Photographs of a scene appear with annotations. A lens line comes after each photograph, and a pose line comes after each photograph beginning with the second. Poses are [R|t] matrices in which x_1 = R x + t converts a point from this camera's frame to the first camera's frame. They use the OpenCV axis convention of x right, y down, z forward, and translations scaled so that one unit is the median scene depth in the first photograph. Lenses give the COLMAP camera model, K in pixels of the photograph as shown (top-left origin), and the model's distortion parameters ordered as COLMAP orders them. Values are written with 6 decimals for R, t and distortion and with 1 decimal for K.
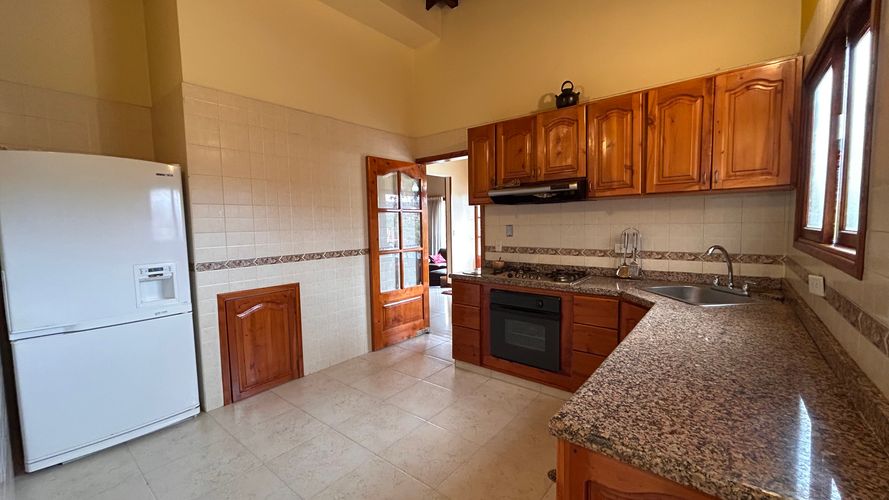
lens RADIAL K [[361.5, 0, 448.6], [0, 361.5, 251.2], [0, 0, 1]] dist [-0.003517, 0.000094]
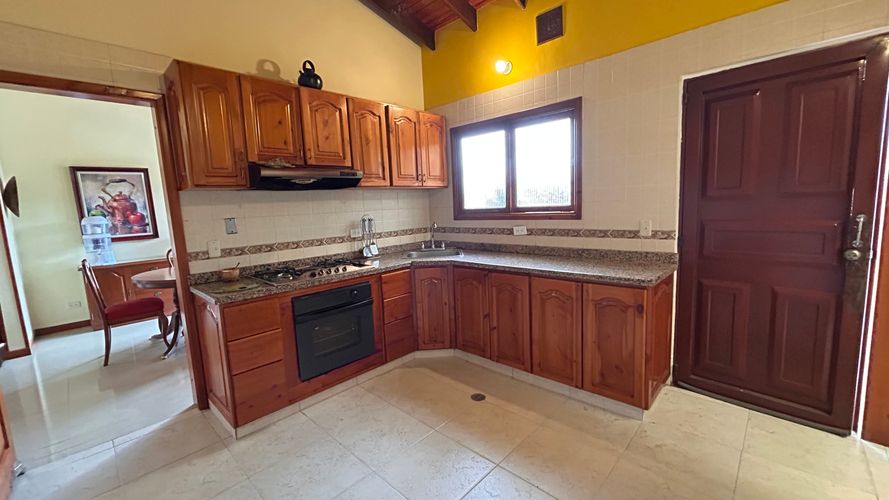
lens RADIAL K [[361.5, 0, 445.8], [0, 361.5, 248.7], [0, 0, 1]] dist [-0.003517, 0.000094]
pose [[0.083179, -0.106777, 0.990798, -0.611090], [0.123344, 0.987701, 0.096088, -0.032606], [-0.988872, 0.114216, 0.095327, 0.596822]]
